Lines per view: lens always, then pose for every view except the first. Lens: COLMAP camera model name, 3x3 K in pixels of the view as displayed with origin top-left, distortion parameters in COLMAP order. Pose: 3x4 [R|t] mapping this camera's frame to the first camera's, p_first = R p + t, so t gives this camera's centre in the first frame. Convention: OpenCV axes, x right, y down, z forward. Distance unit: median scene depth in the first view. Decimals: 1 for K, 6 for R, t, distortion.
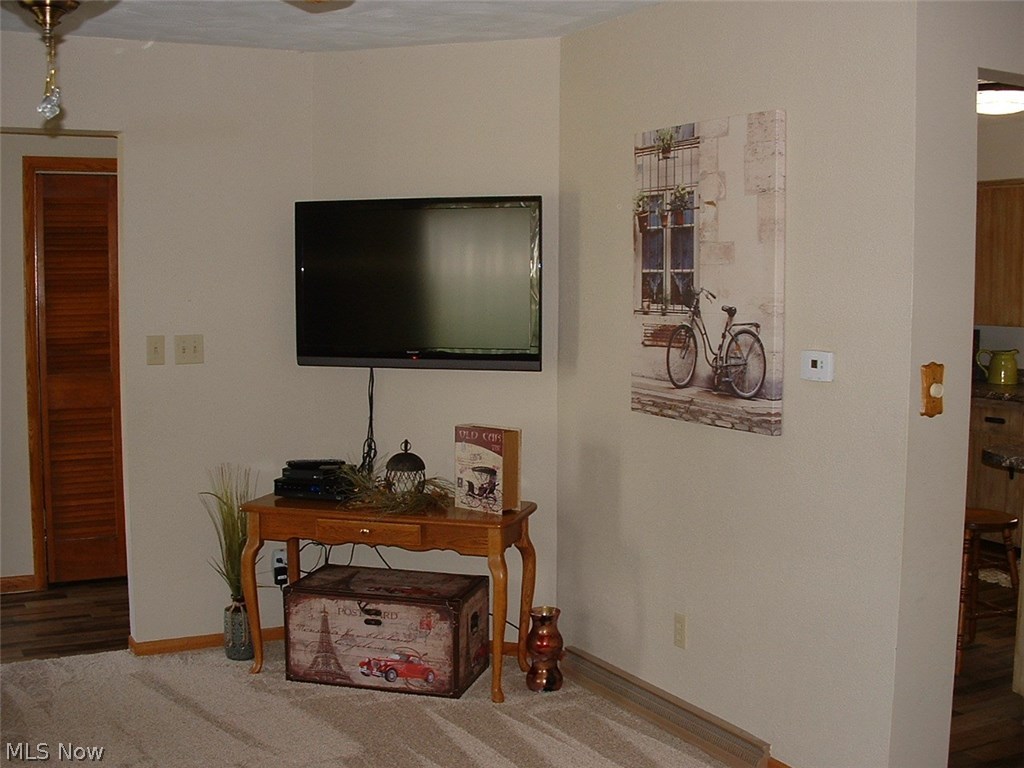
lens RADIAL K [[1229.2, 0, 512.0], [0, 1229.2, 384.0], [0, 0, 1]] dist [-0.225432, 0.181439]
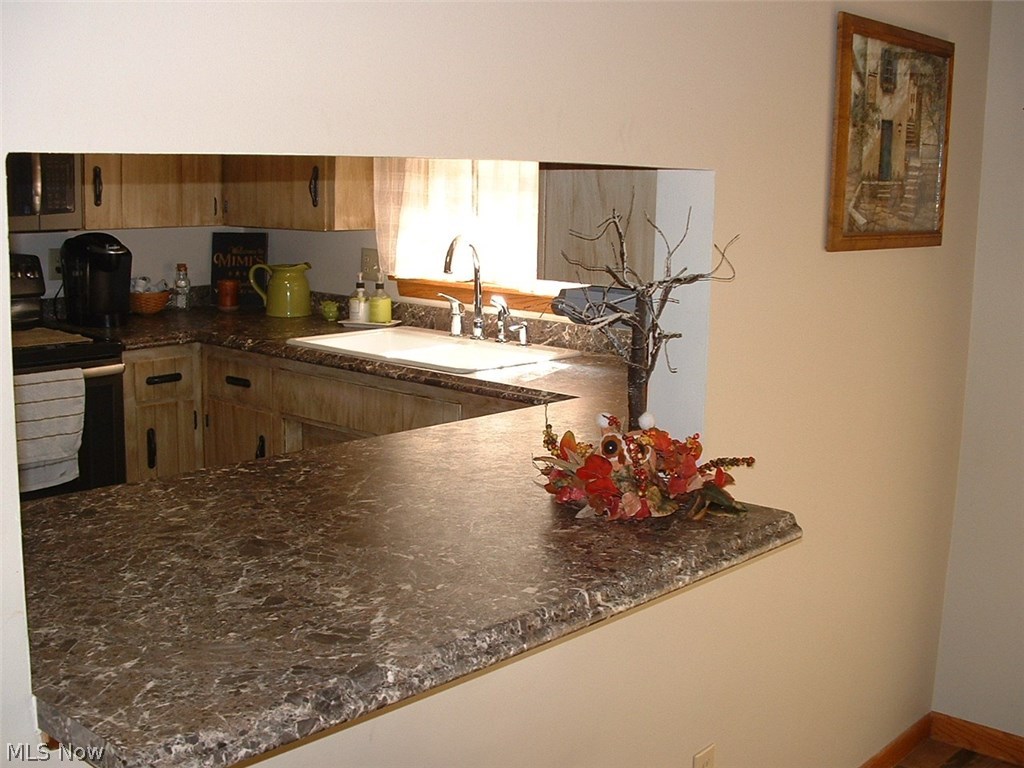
lens RADIAL K [[1229.2, 0, 512.0], [0, 1229.2, 384.0], [0, 0, 1]] dist [-0.225432, 0.181439]
pose [[0.935638, -0.048516, 0.349612, 0.303649], [0.017104, 0.995577, 0.092384, -0.023265], [-0.352547, -0.080458, 0.932329, 0.343723]]
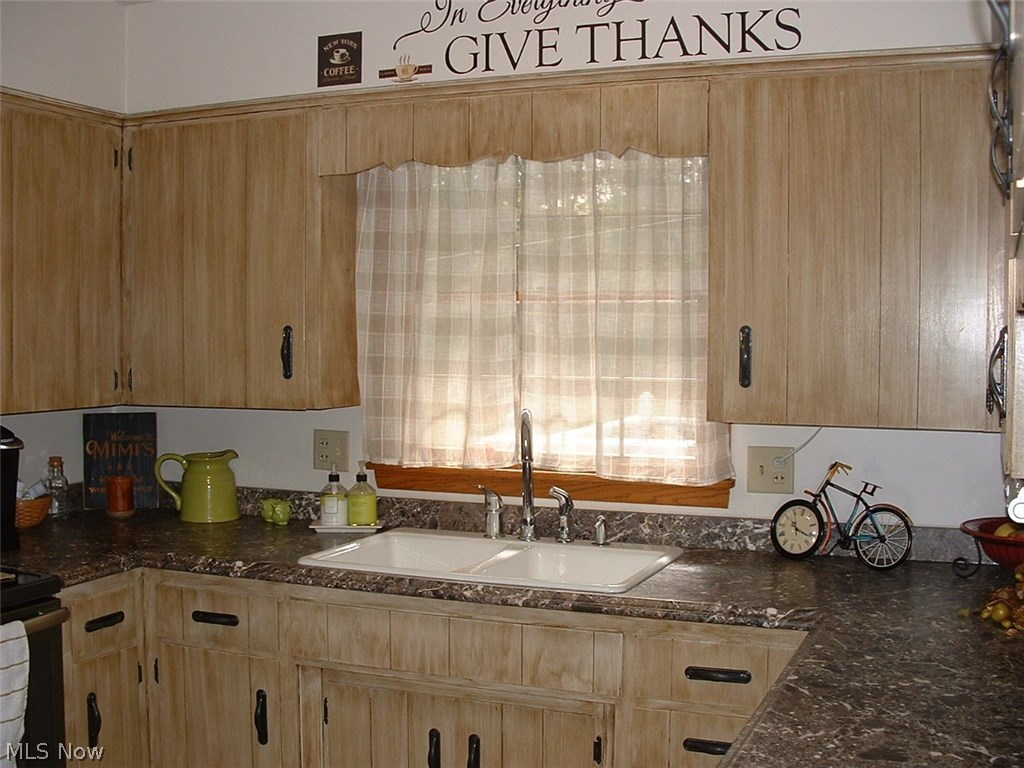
lens RADIAL K [[1229.2, 0, 512.0], [0, 1229.2, 384.0], [0, 0, 1]] dist [-0.225432, 0.181439]
pose [[0.765587, -0.031496, 0.642561, 0.191002], [0.058426, 0.998077, -0.020690, -0.040830], [-0.640674, 0.053382, 0.765955, 0.544770]]
